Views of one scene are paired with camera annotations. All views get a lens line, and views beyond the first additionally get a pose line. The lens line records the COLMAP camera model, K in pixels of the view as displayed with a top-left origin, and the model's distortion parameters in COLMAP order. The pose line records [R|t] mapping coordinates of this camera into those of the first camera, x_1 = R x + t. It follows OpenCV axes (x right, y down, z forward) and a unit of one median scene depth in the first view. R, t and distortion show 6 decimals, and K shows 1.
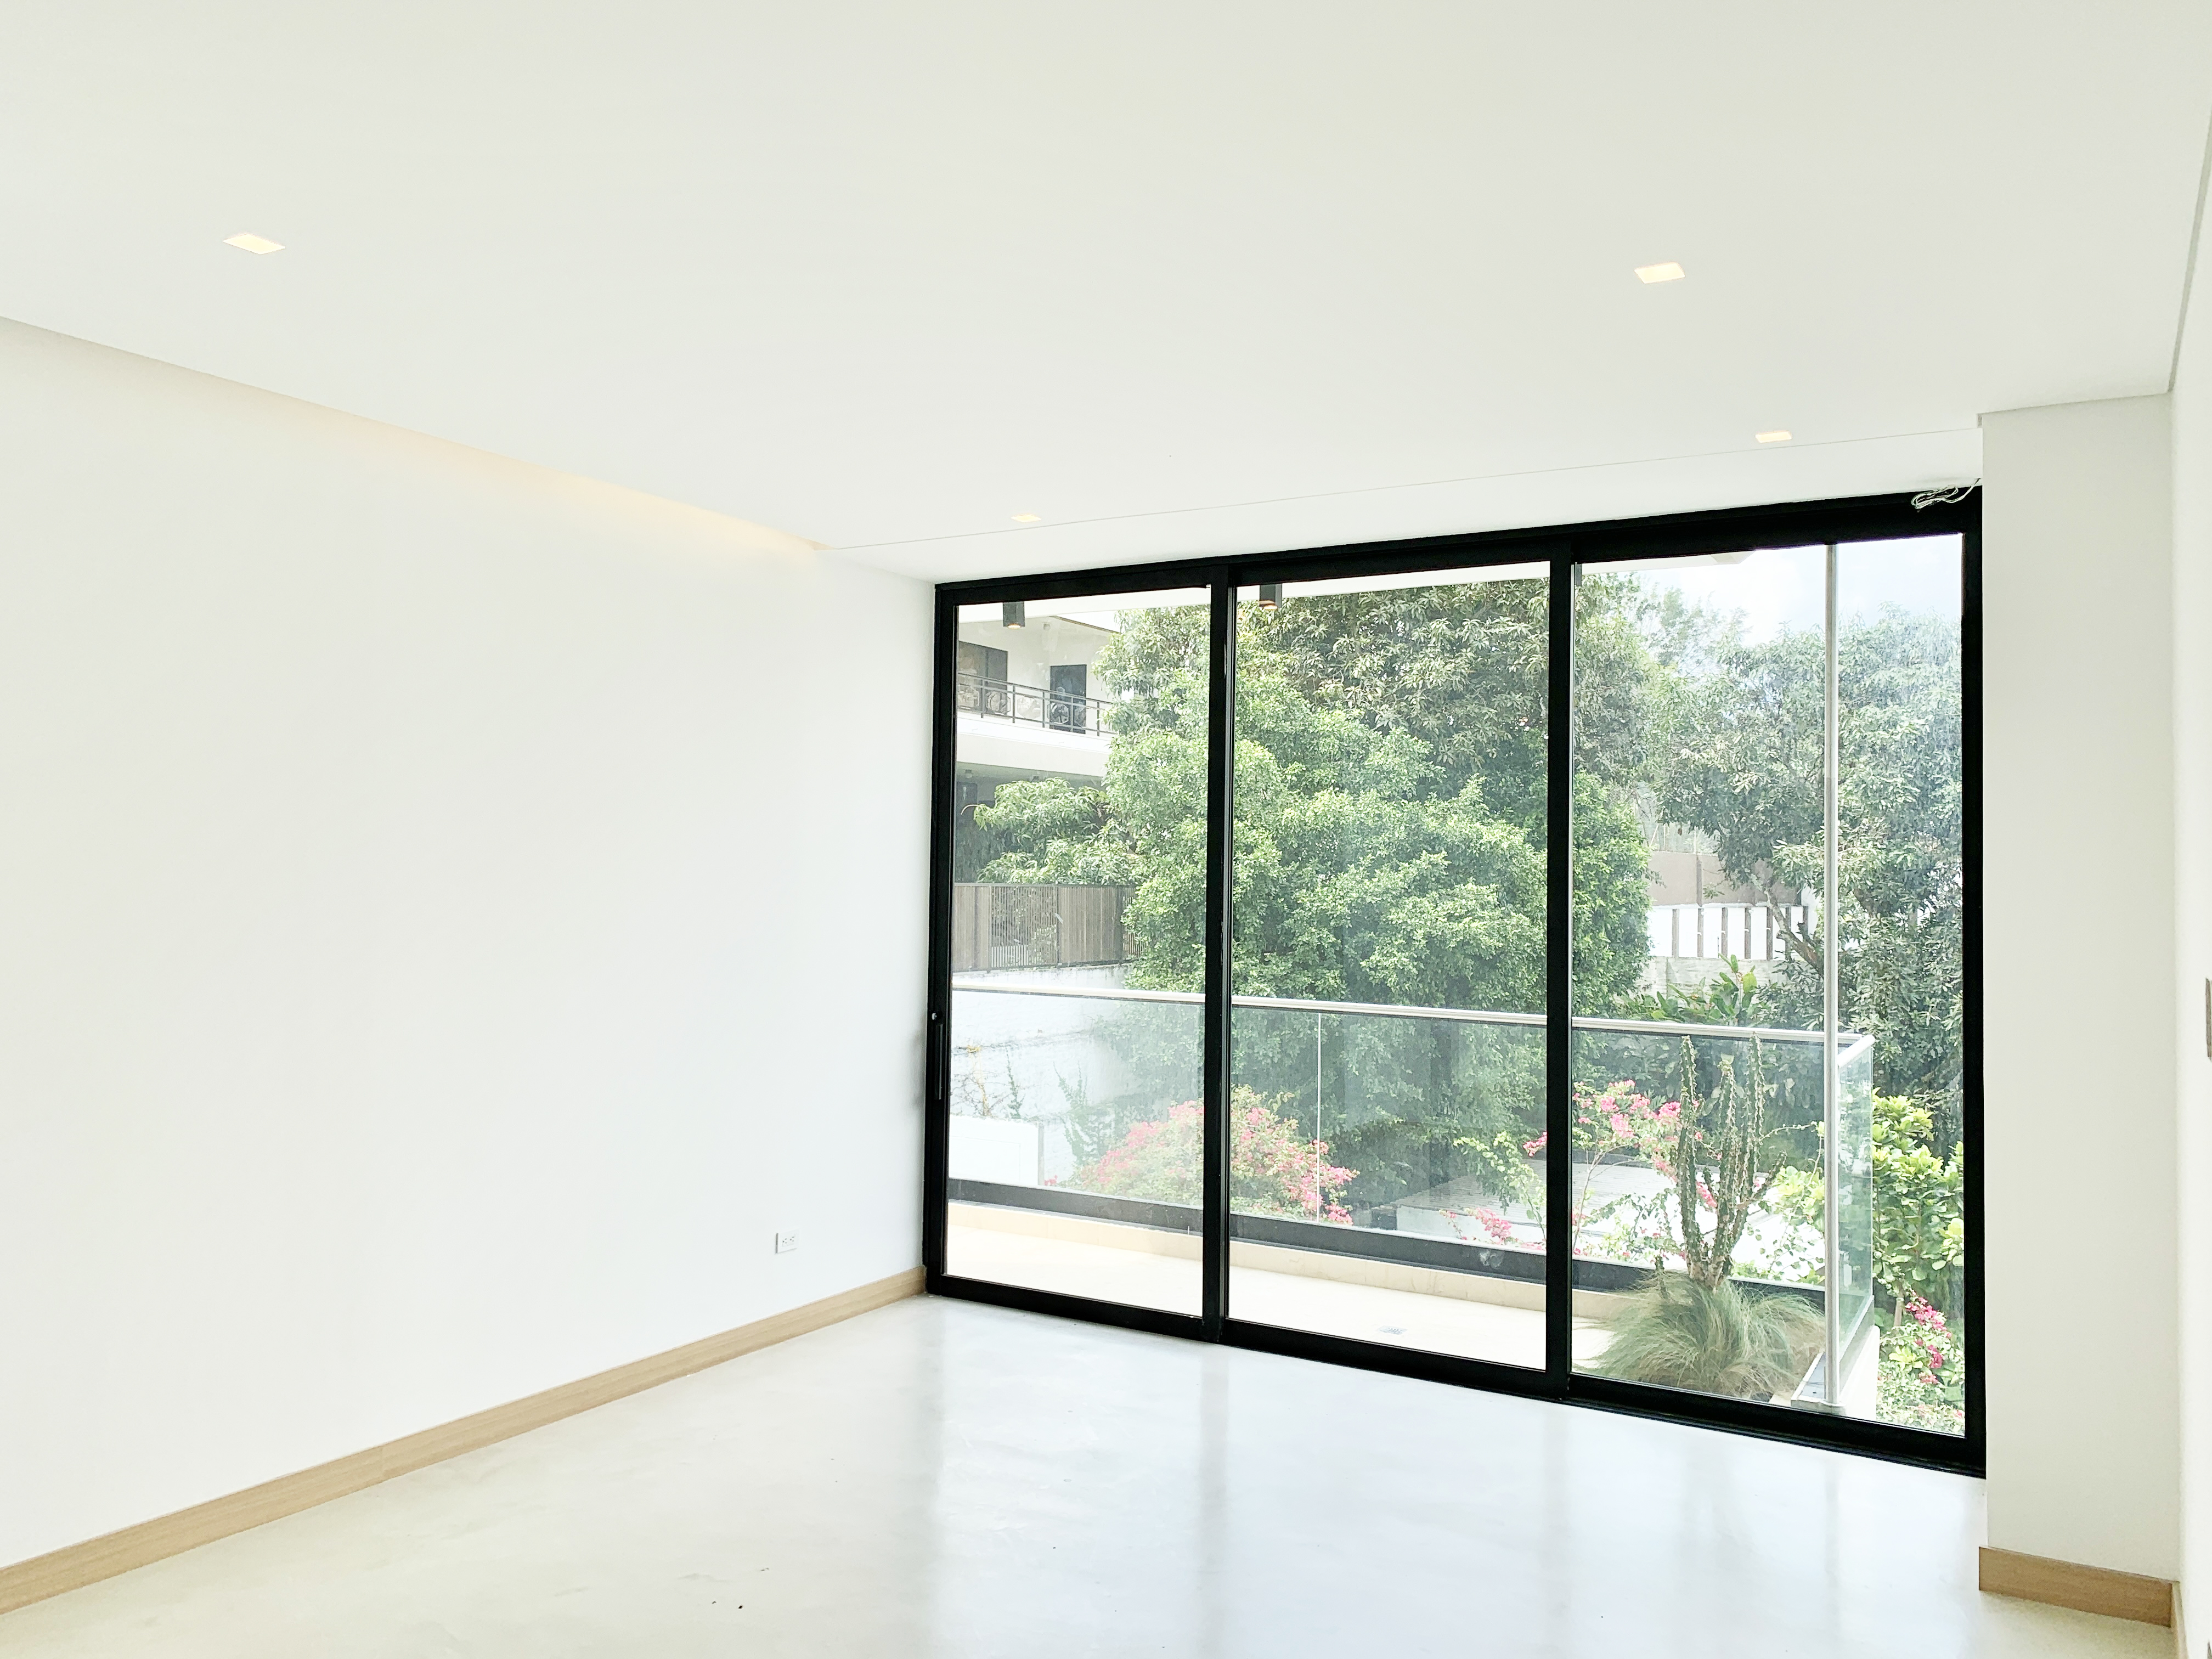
lens RADIAL K [[1696.3, 0, 1095.8], [0, 1696.3, 844.5], [0, 0, 1]] dist [0.036076, -0.055526]
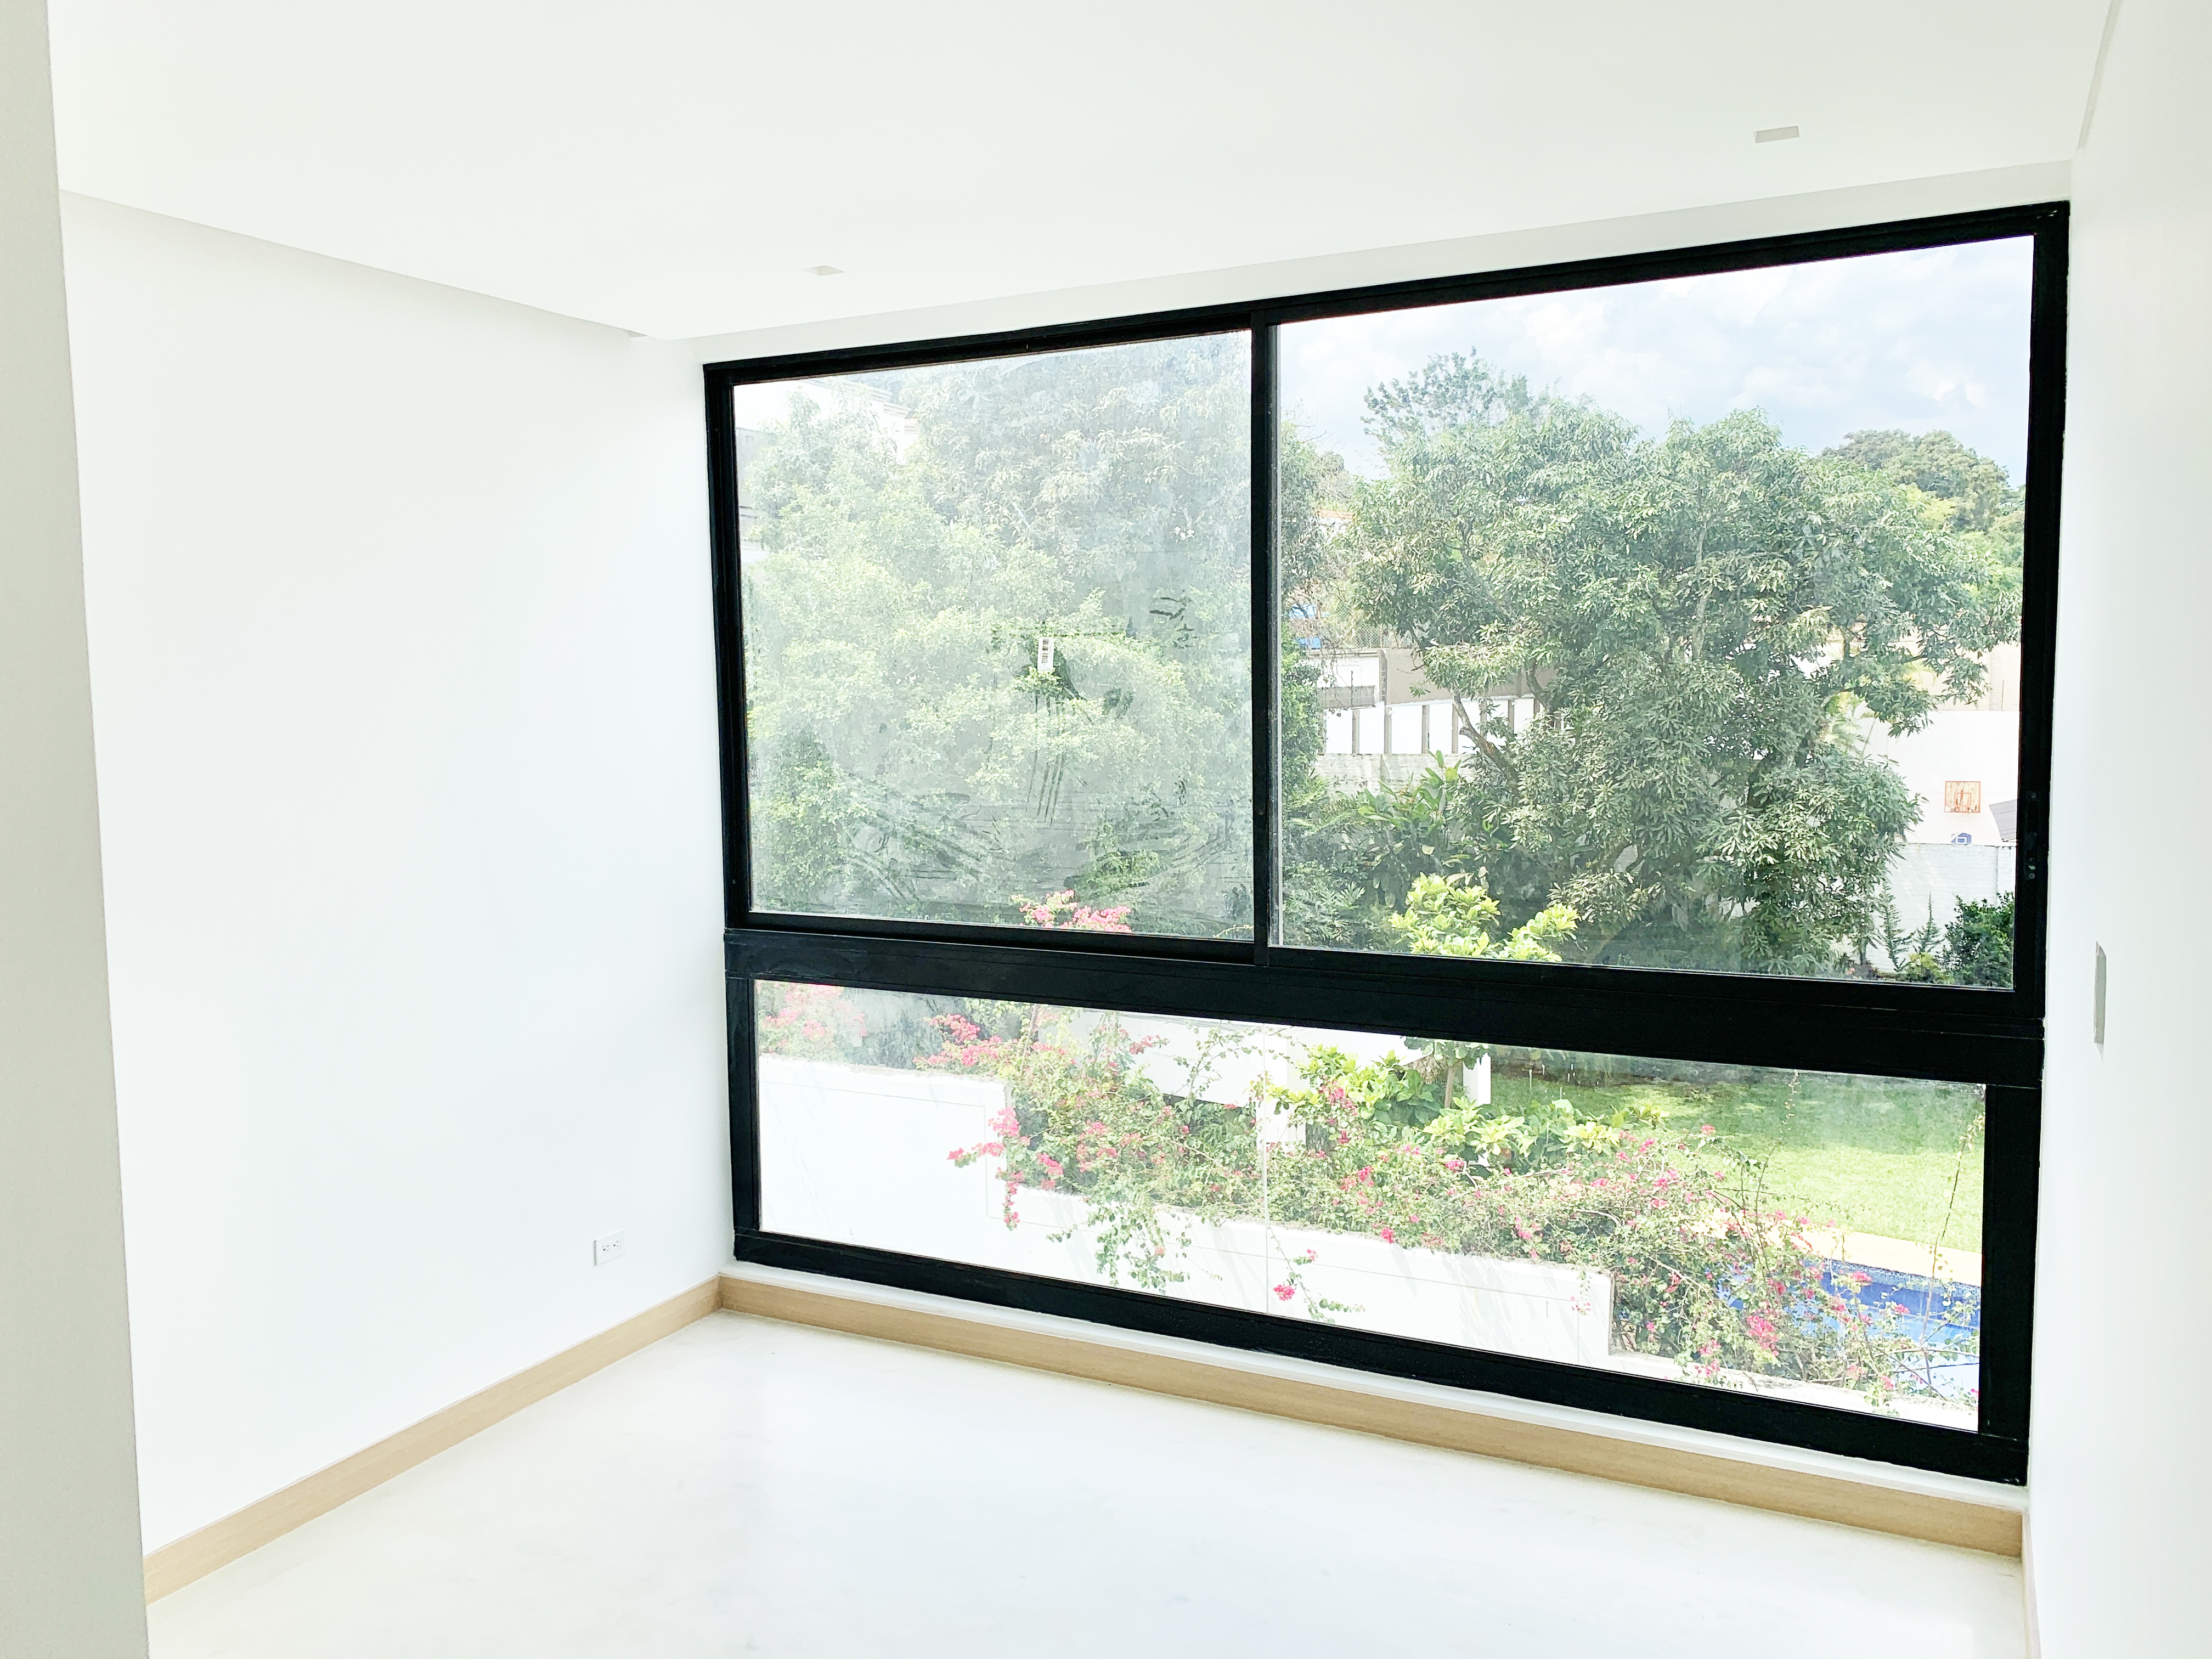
lens RADIAL K [[1696.3, 0, 1097.0], [0, 1696.3, 834.7], [0, 0, 1]] dist [0.036076, -0.055526]
pose [[0.996436, -0.039216, 0.074676, 0.136245], [0.030854, 0.993451, 0.110011, -0.006385], [-0.078501, -0.107315, 0.991121, -0.017344]]
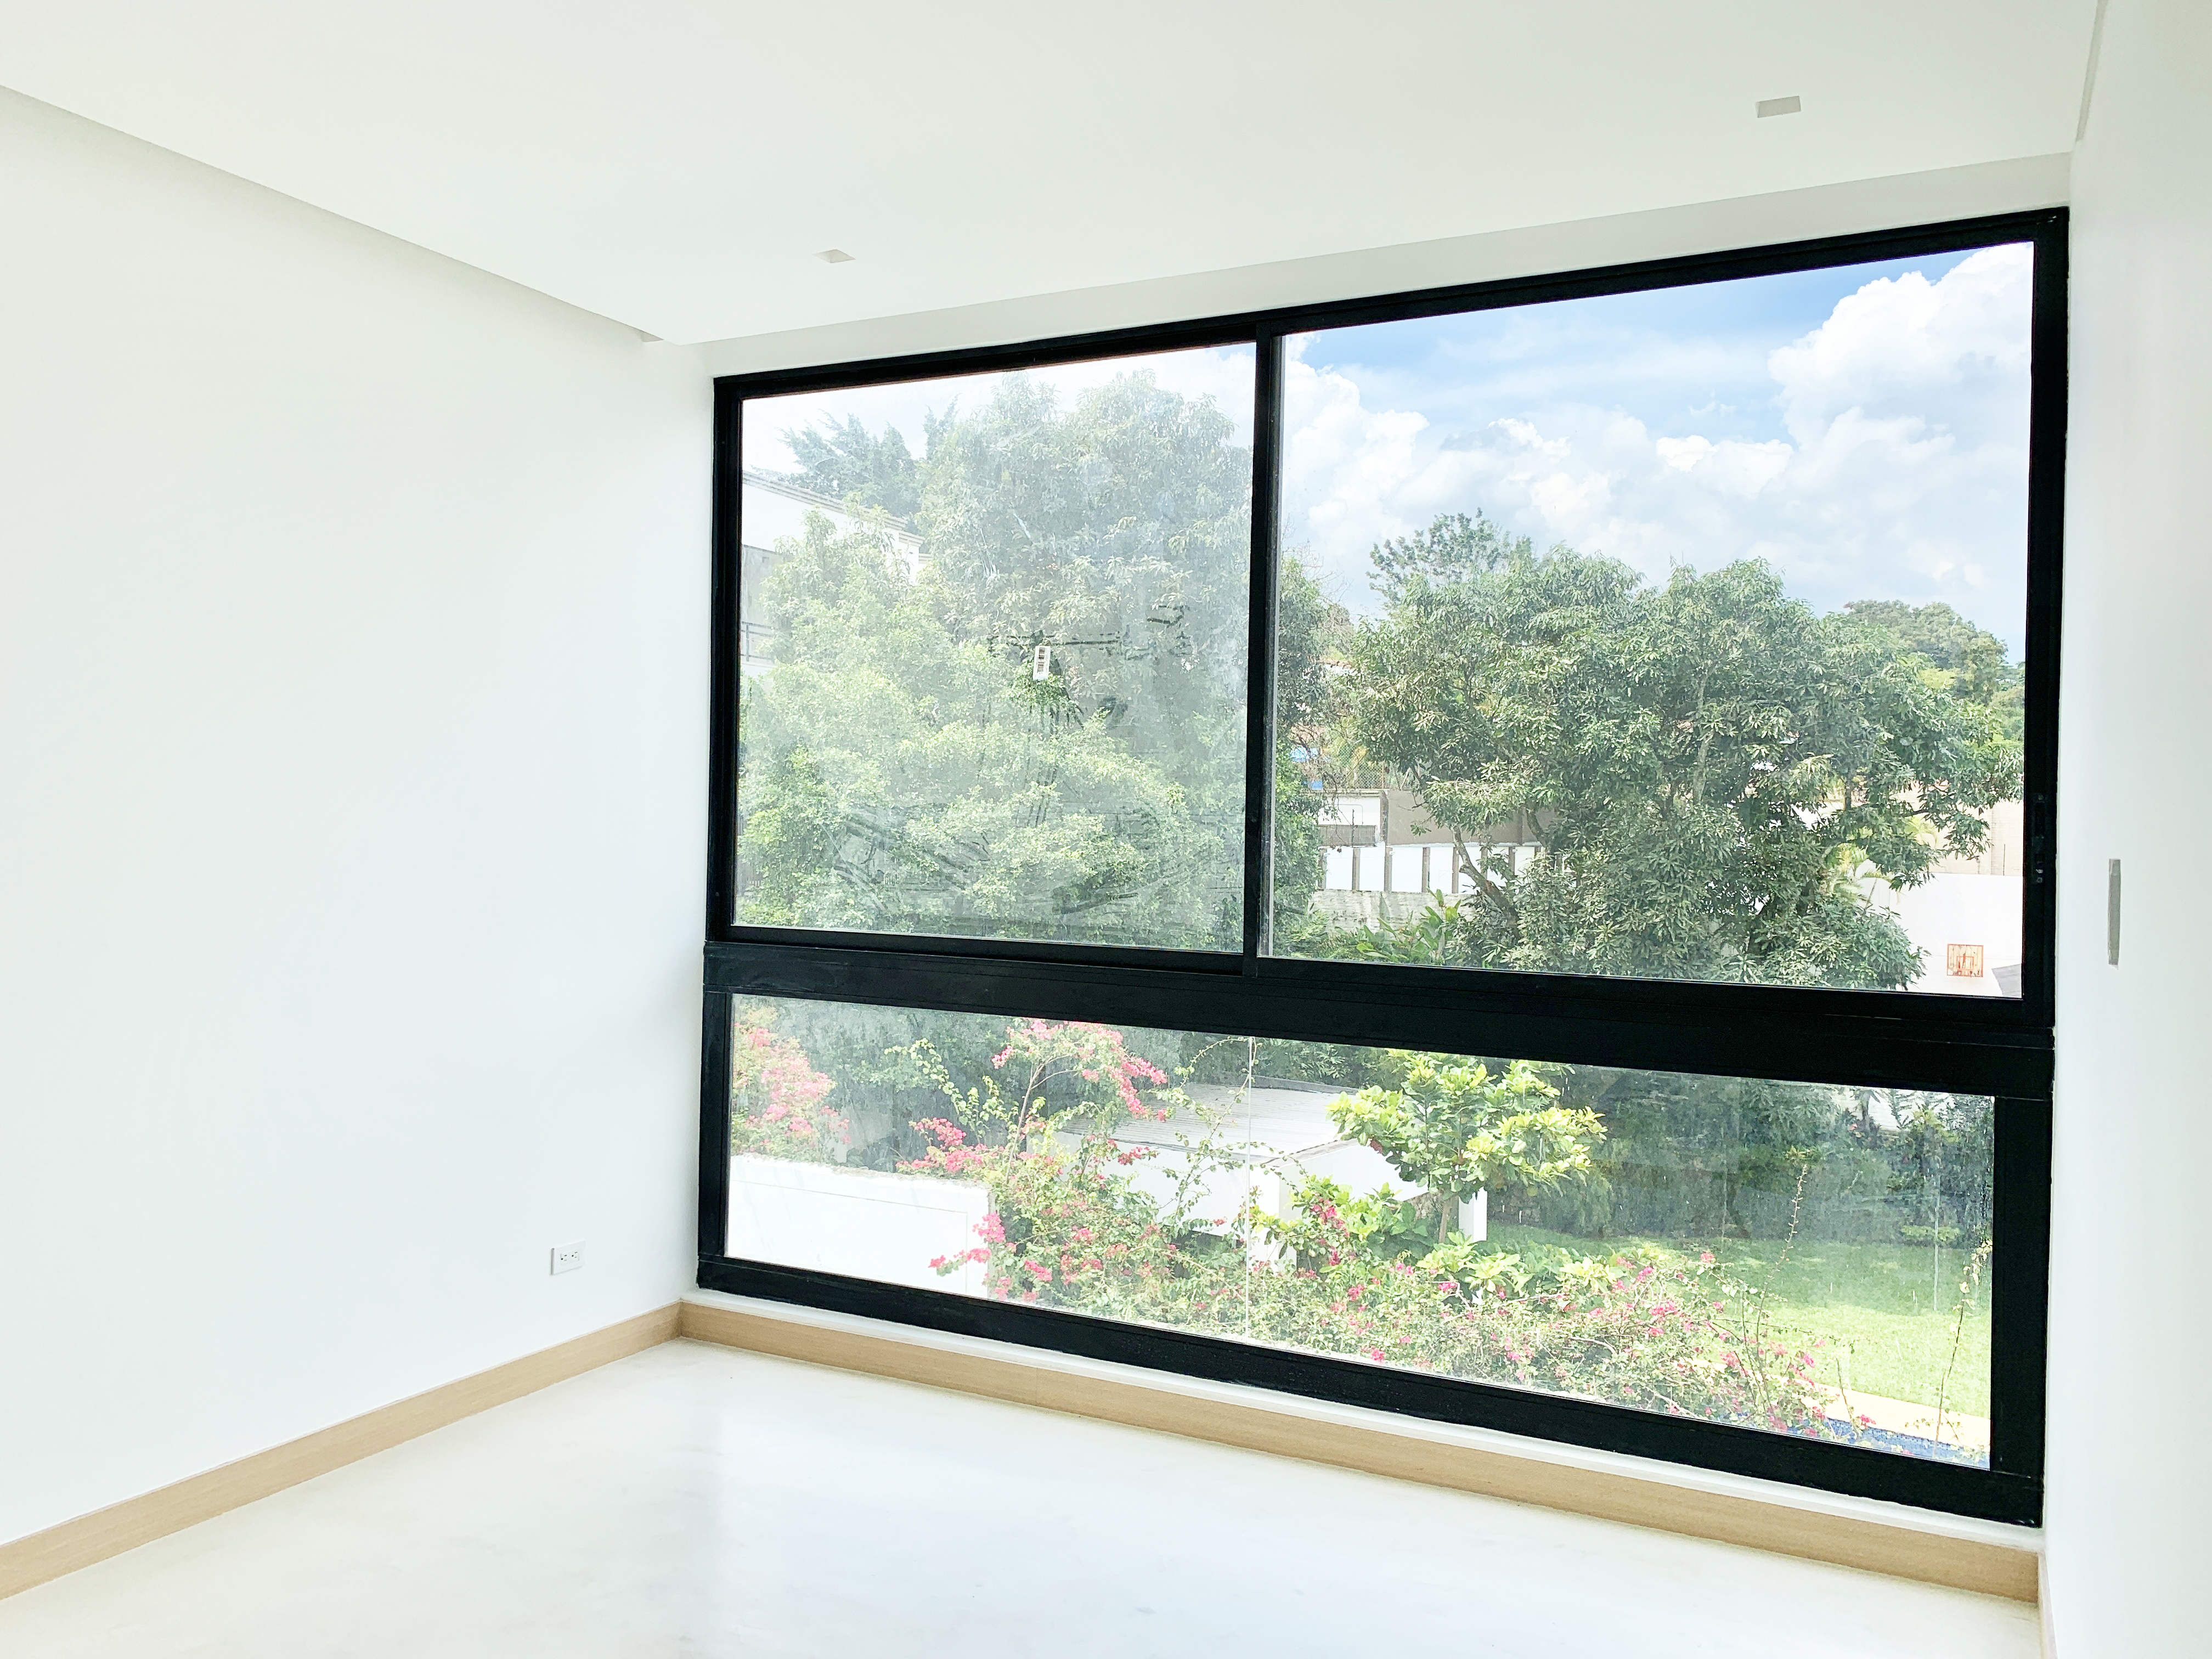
lens RADIAL K [[1696.3, 0, 1089.2], [0, 1696.3, 829.2], [0, 0, 1]] dist [0.036076, -0.055526]
pose [[0.997423, 0.001552, 0.071726, 0.137168], [-0.003282, 0.999706, 0.024006, 0.006557], [-0.071667, -0.024180, 0.997135, -0.015822]]
